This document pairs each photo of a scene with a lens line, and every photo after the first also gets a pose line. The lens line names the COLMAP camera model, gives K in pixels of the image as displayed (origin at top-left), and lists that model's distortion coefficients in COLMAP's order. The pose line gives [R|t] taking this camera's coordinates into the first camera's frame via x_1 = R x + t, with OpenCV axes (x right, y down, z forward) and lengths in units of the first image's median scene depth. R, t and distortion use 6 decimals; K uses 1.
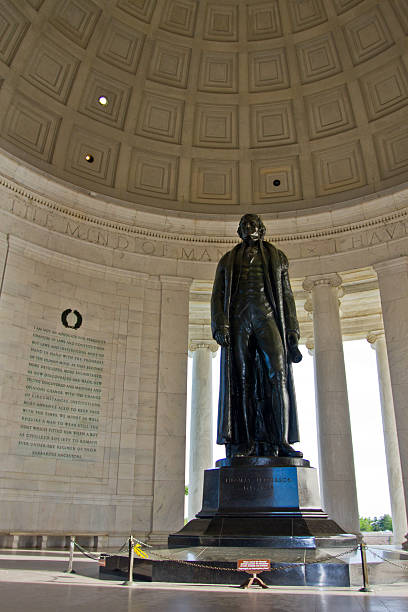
lens RADIAL K [[539.9, 0, 207.2], [0, 539.9, 304.0], [0, 0, 1]] dist [-0.079594, 0.049580]
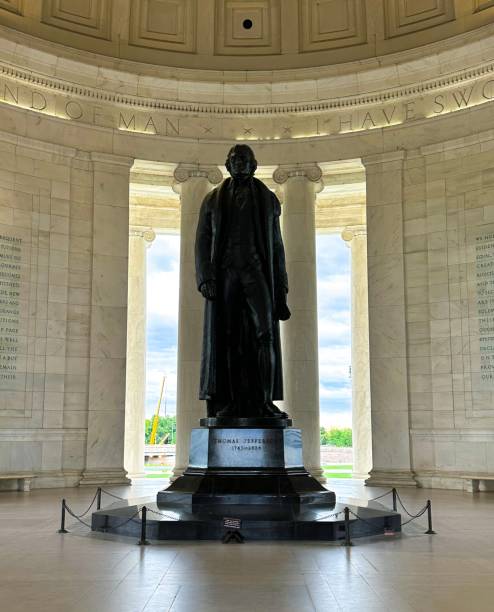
lens RADIAL K [[761.1, 0, 242.1], [0, 761.1, 331.6], [0, 0, 1]] dist [0.123916, 0.000000]
pose [[0.983437, 0.018084, 0.180349, -0.075151], [-0.063593, 0.966184, 0.249891, -0.100613], [-0.169731, -0.257220, 0.951330, -0.144907]]
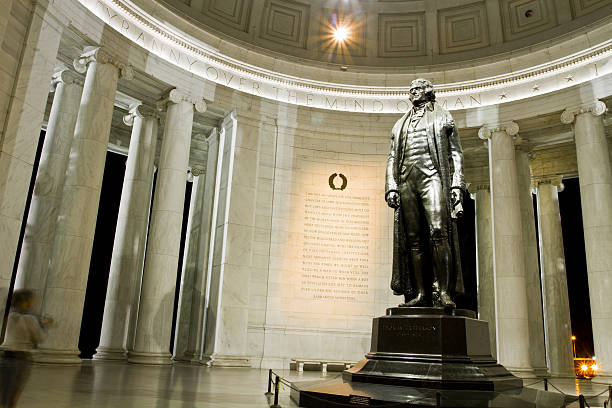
lens RADIAL K [[504.4, 0, 300.5], [0, 504.4, 204.4], [0, 0, 1]] dist [-0.087769, 0.048729]
pose [[0.883950, -0.092478, -0.458346, 0.167364], [0.143208, 0.986684, 0.077109, -0.018872], [0.445112, -0.133799, 0.885423, -0.002718]]
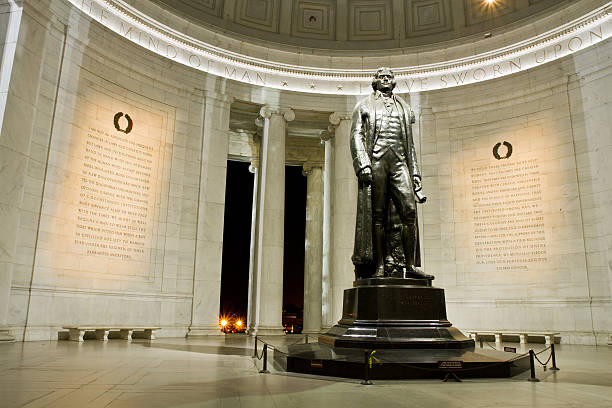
lens RADIAL K [[489.0, 0, 305.7], [0, 489.0, 207.0], [0, 0, 1]] dist [-0.091924, 0.057767]
pose [[0.939012, 0.081147, 0.334173, -0.217260], [-0.141916, 0.976593, 0.161632, -0.012006], [-0.313235, -0.199199, 0.928549, 0.023984]]
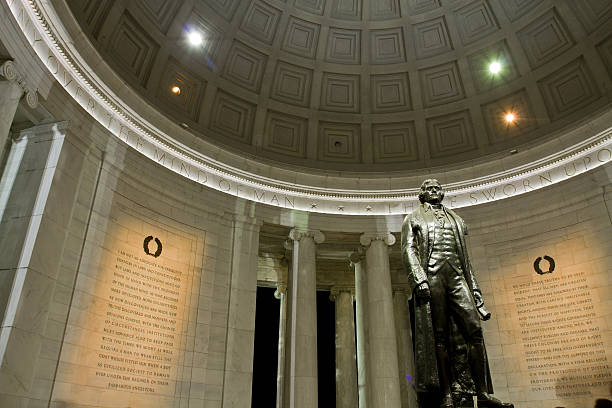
lens RADIAL K [[489.0, 0, 304.0], [0, 489.0, 205.0], [0, 0, 1]] dist [-0.091924, 0.057767]
pose [[0.951800, 0.138645, 0.273594, -0.238828], [-0.116531, 0.988578, -0.095572, 0.005562], [-0.283720, 0.059083, 0.957085, 0.067297]]
